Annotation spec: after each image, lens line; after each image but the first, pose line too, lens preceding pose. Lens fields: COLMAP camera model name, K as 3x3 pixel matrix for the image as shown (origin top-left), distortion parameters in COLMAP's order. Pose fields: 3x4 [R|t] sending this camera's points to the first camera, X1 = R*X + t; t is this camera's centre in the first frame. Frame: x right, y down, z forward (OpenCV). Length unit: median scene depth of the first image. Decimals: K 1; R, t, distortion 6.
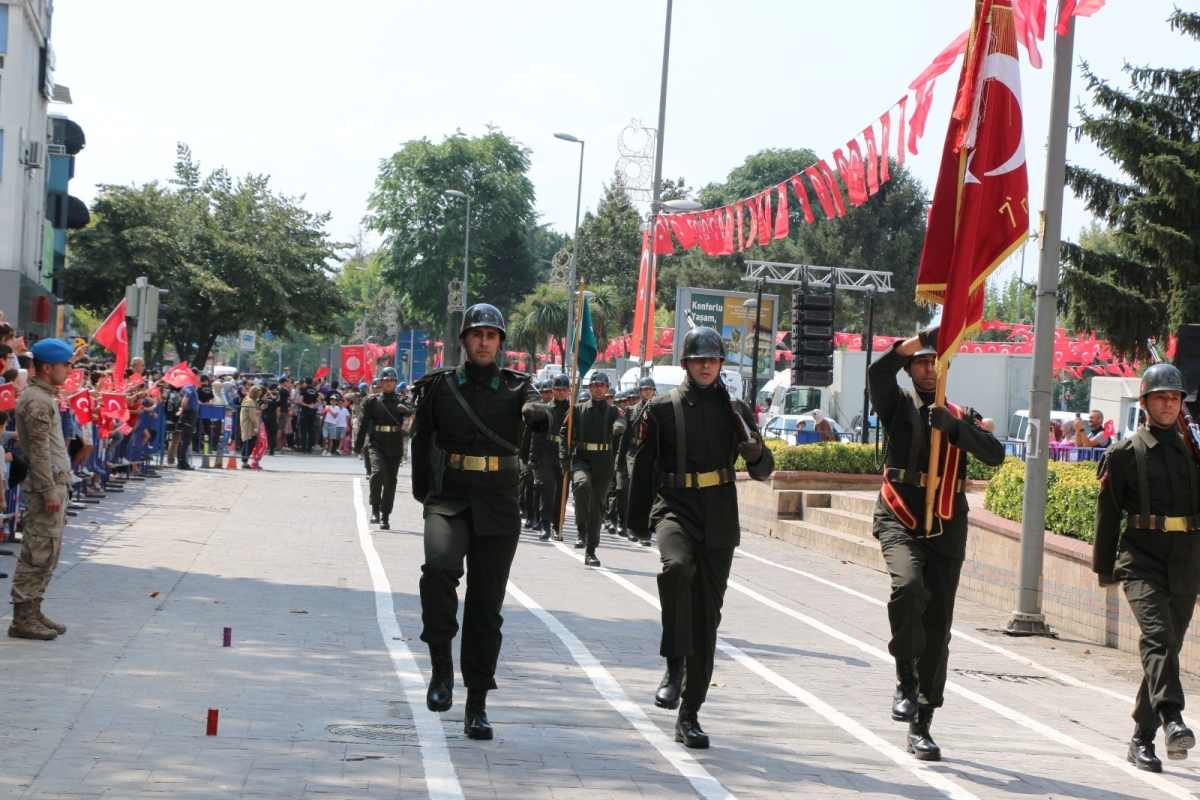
lens RADIAL K [[2791.7, 0, 591.1], [0, 2791.7, 418.5], [0, 0, 1]] dist [0.324177, 1.228150]
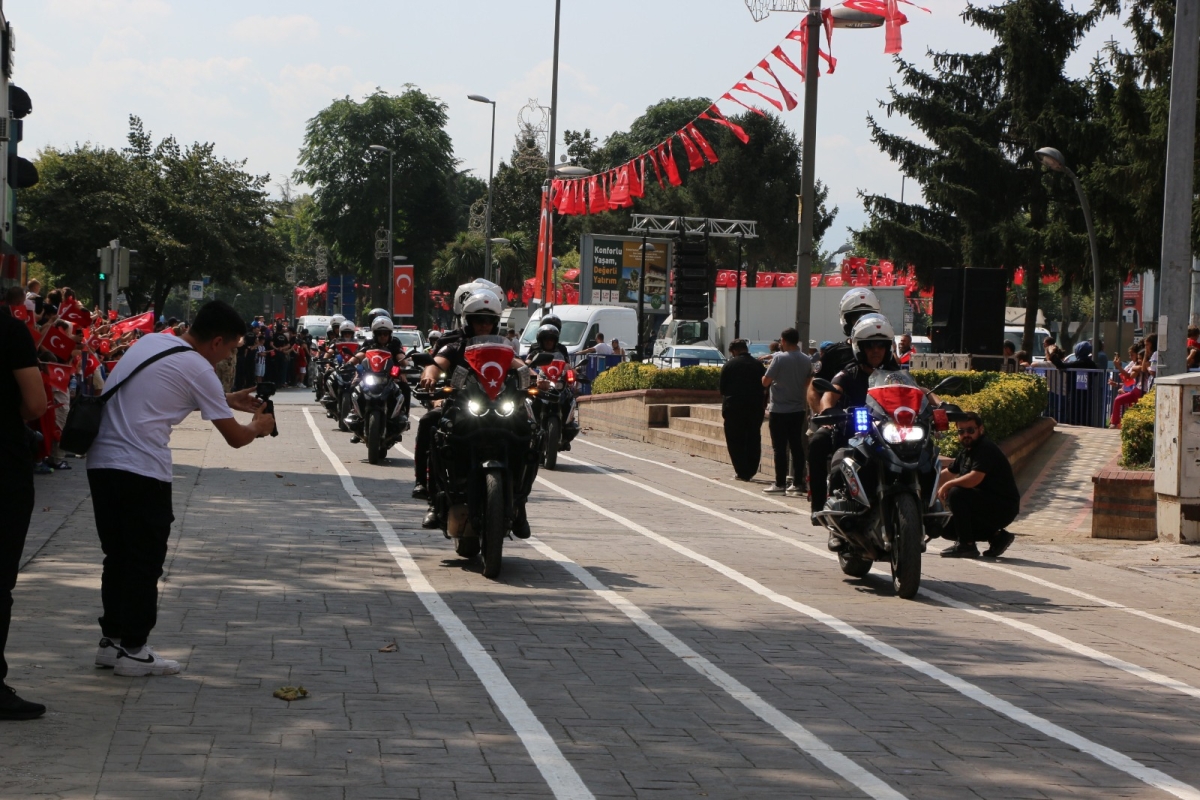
lens RADIAL K [[2793.0, 0, 584.4], [0, 2793.0, 420.6], [0, 0, 1]] dist [0.322526, 1.222883]
pose [[0.999399, -0.025828, 0.023137, 0.005351], [0.025271, 0.999391, 0.024061, 0.001159], [-0.023744, -0.023462, 0.999443, -0.152609]]
